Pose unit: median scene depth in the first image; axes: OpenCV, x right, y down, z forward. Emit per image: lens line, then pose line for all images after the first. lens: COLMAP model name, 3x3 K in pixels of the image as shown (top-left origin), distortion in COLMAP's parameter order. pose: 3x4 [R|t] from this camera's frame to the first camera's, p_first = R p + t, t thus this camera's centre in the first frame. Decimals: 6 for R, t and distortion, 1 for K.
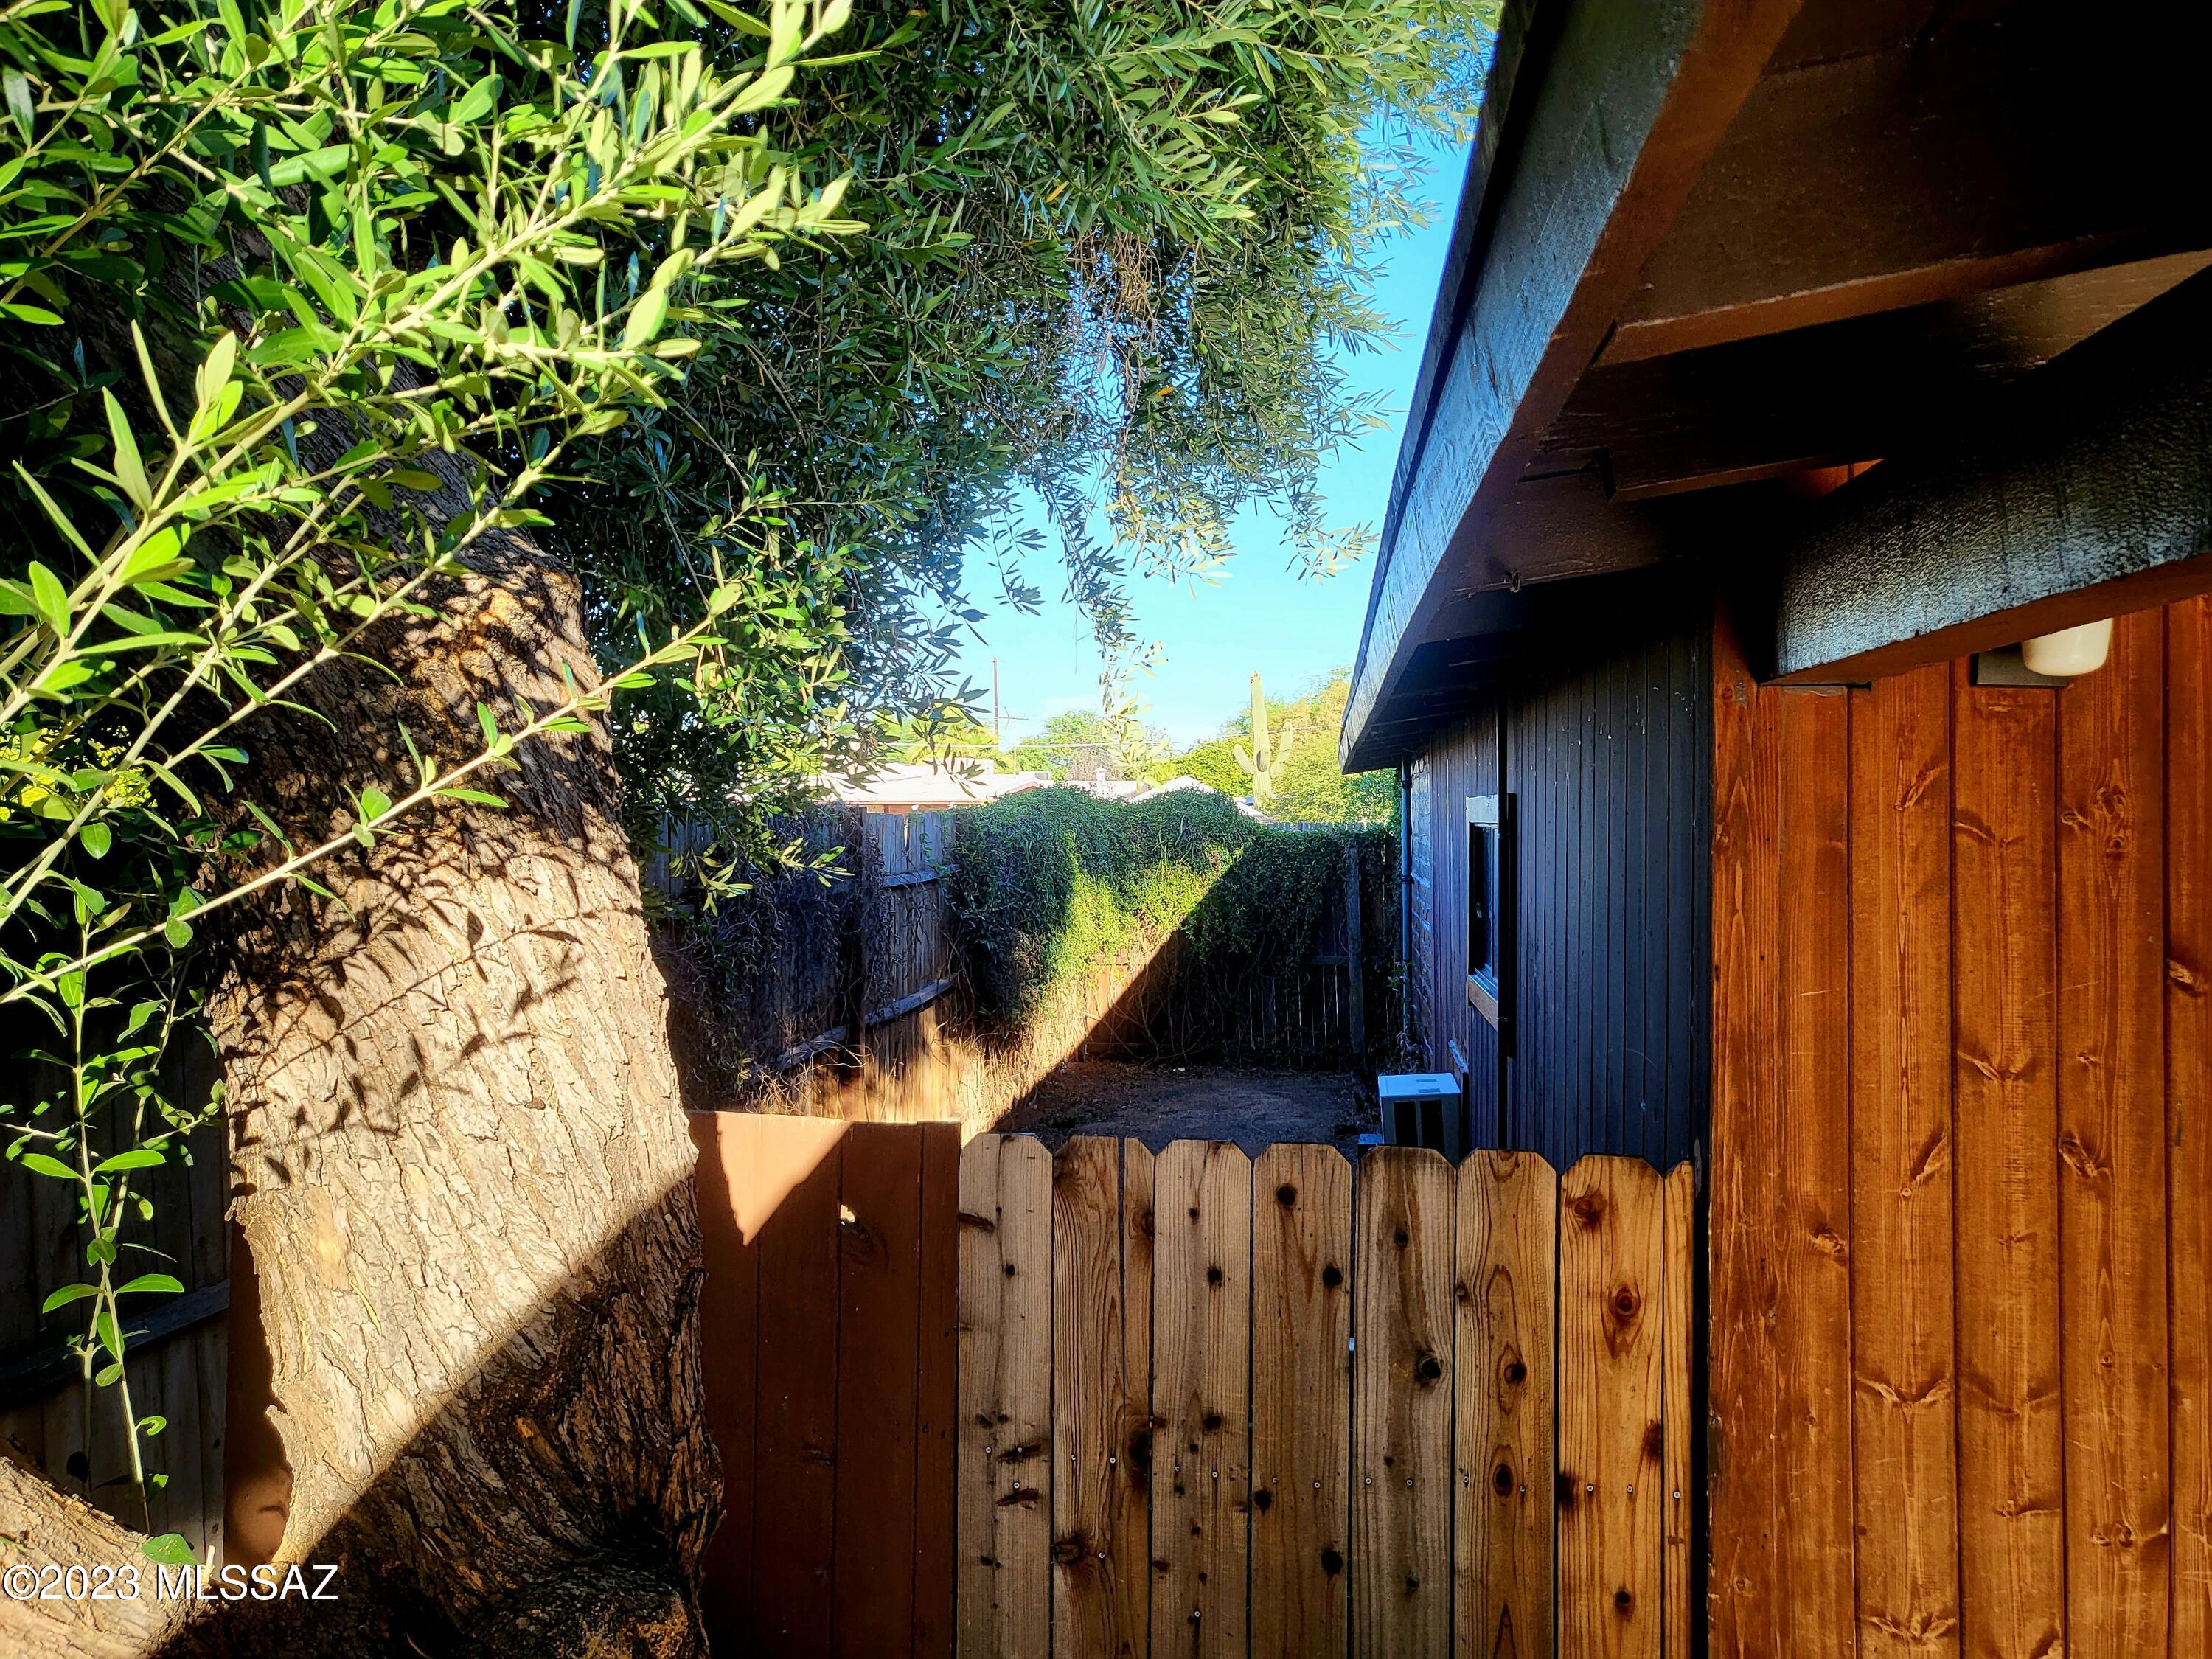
lens RADIAL K [[1724.5, 0, 1106.0], [0, 1724.5, 829.5], [0, 0, 1]] dist [-0.006407, 0.077108]
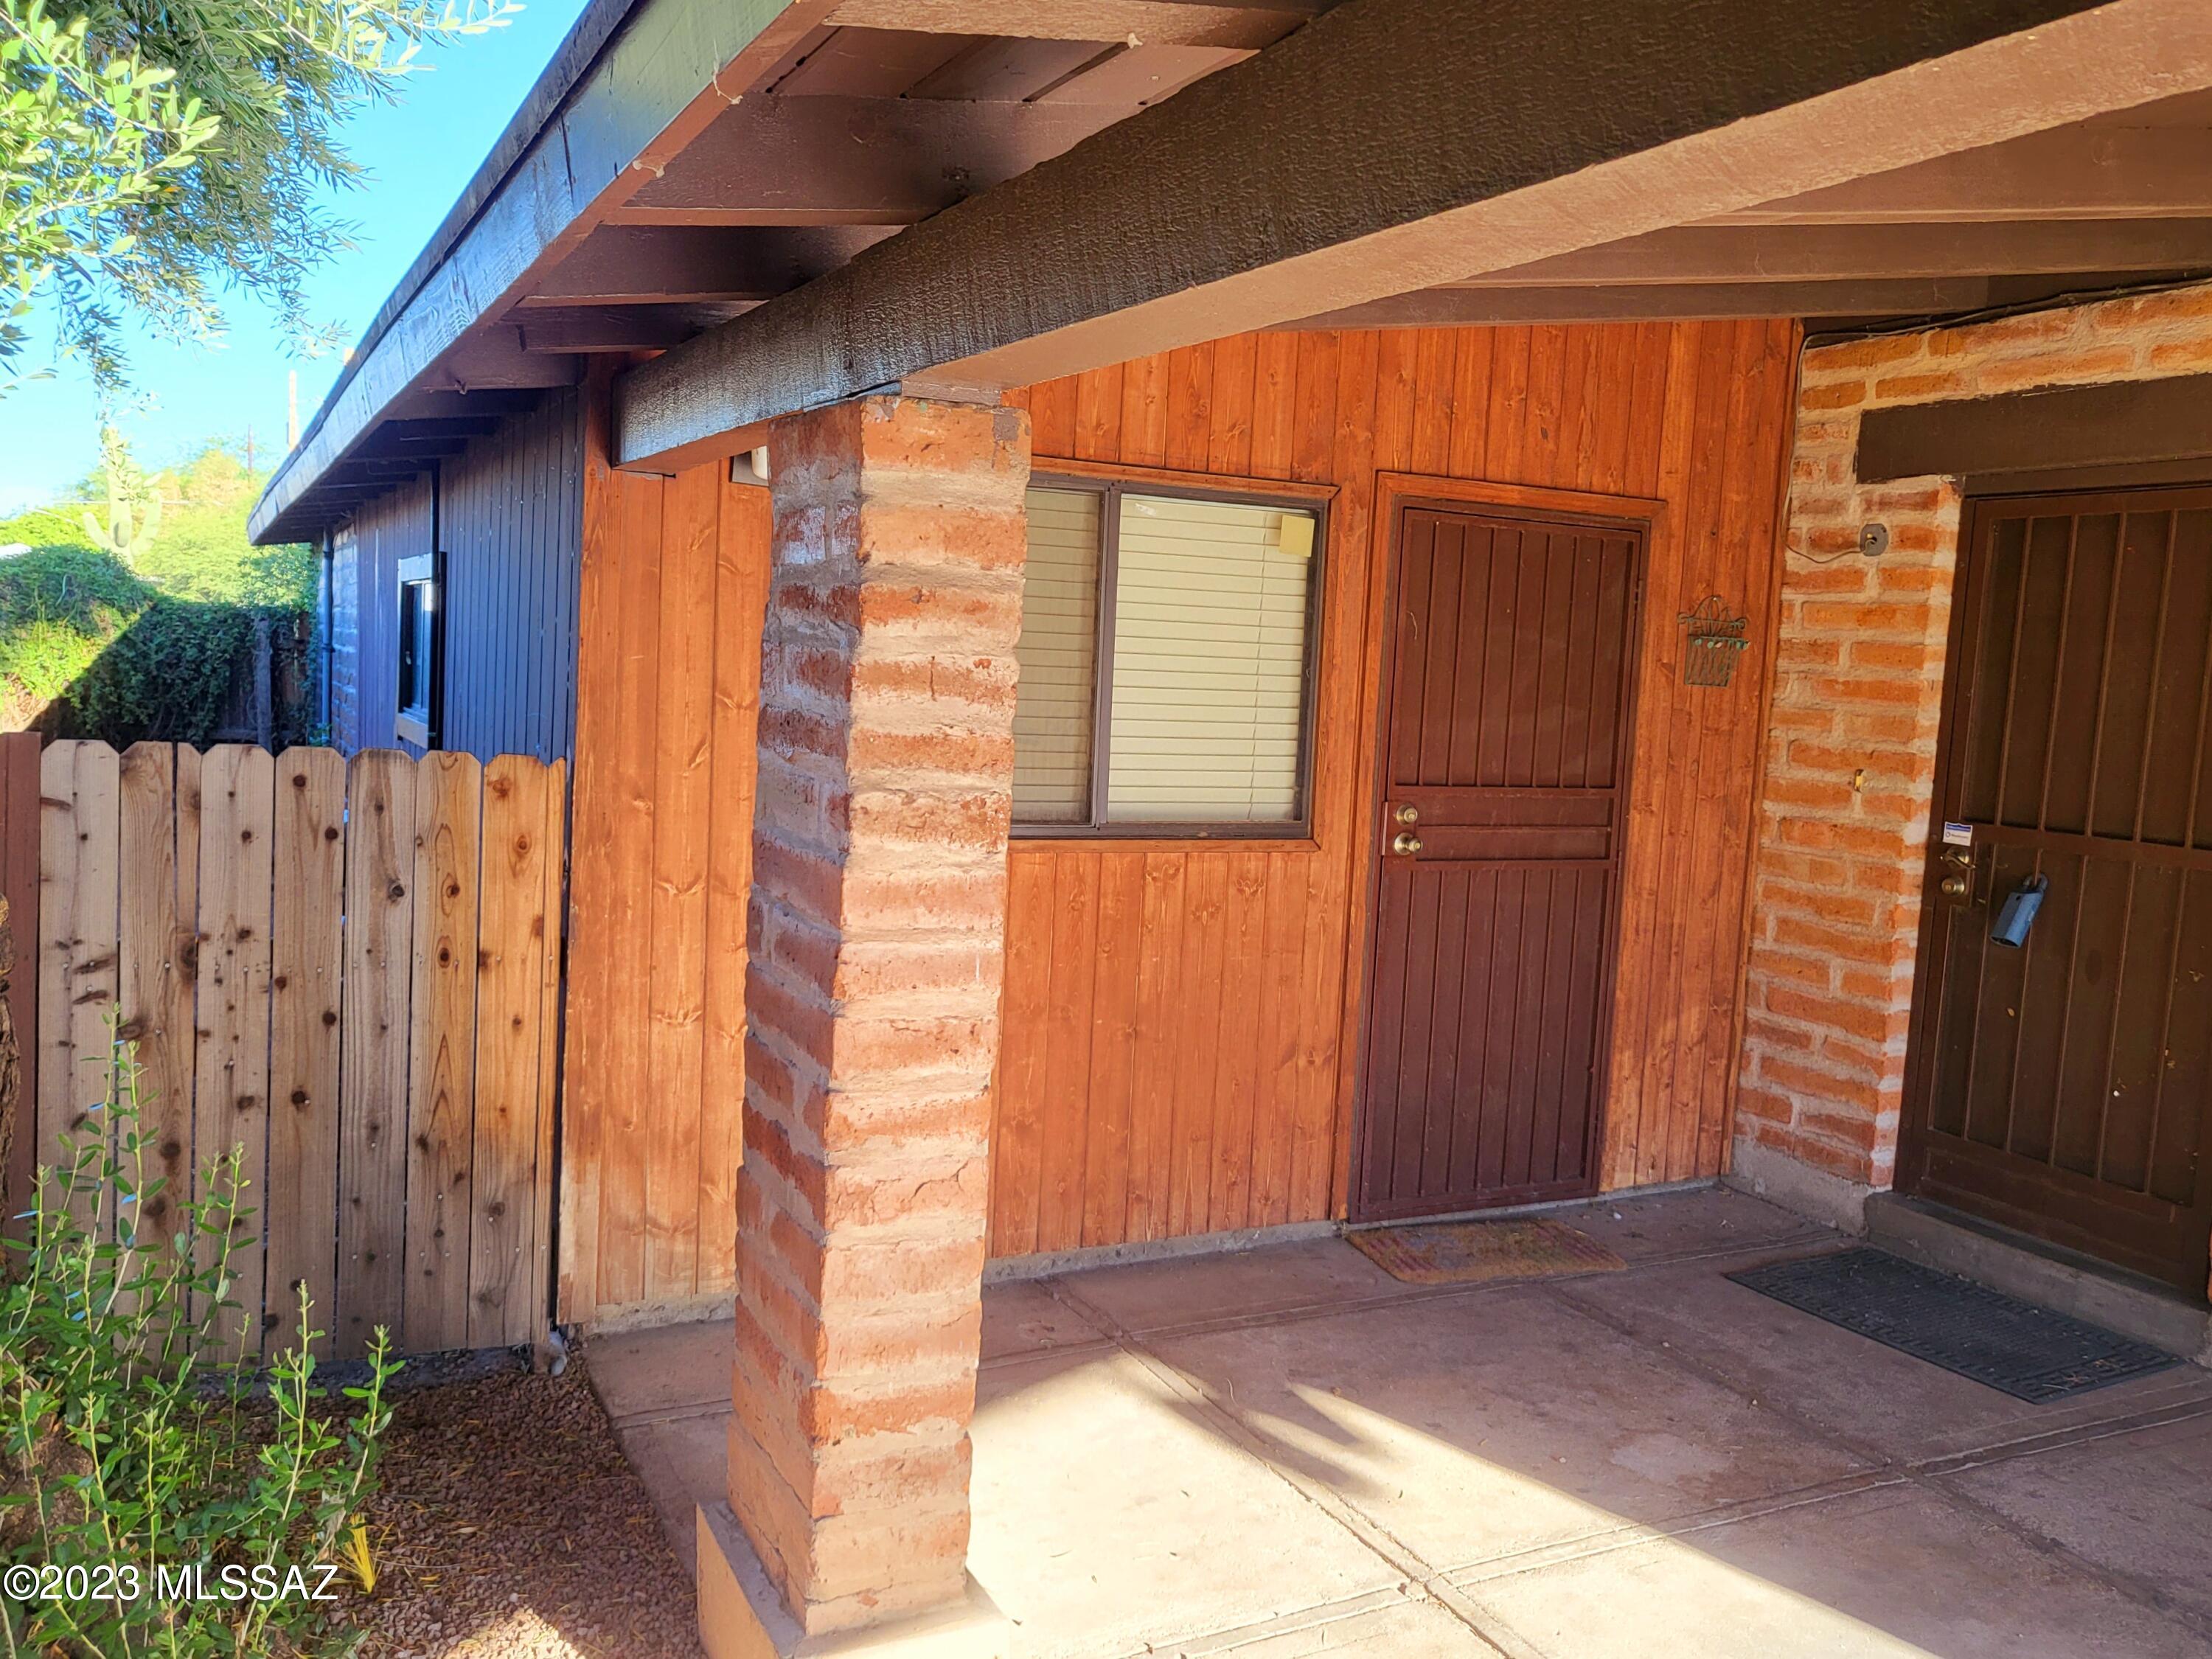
lens RADIAL K [[1818.9, 0, 1105.2], [0, 1818.9, 858.5], [0, 0, 1]] dist [-0.071651, 0.134014]
pose [[0.828193, -0.013820, 0.560272, -0.193844], [-0.052119, 0.993464, 0.101548, 0.081995], [-0.558014, -0.113302, 0.822060, -0.688762]]
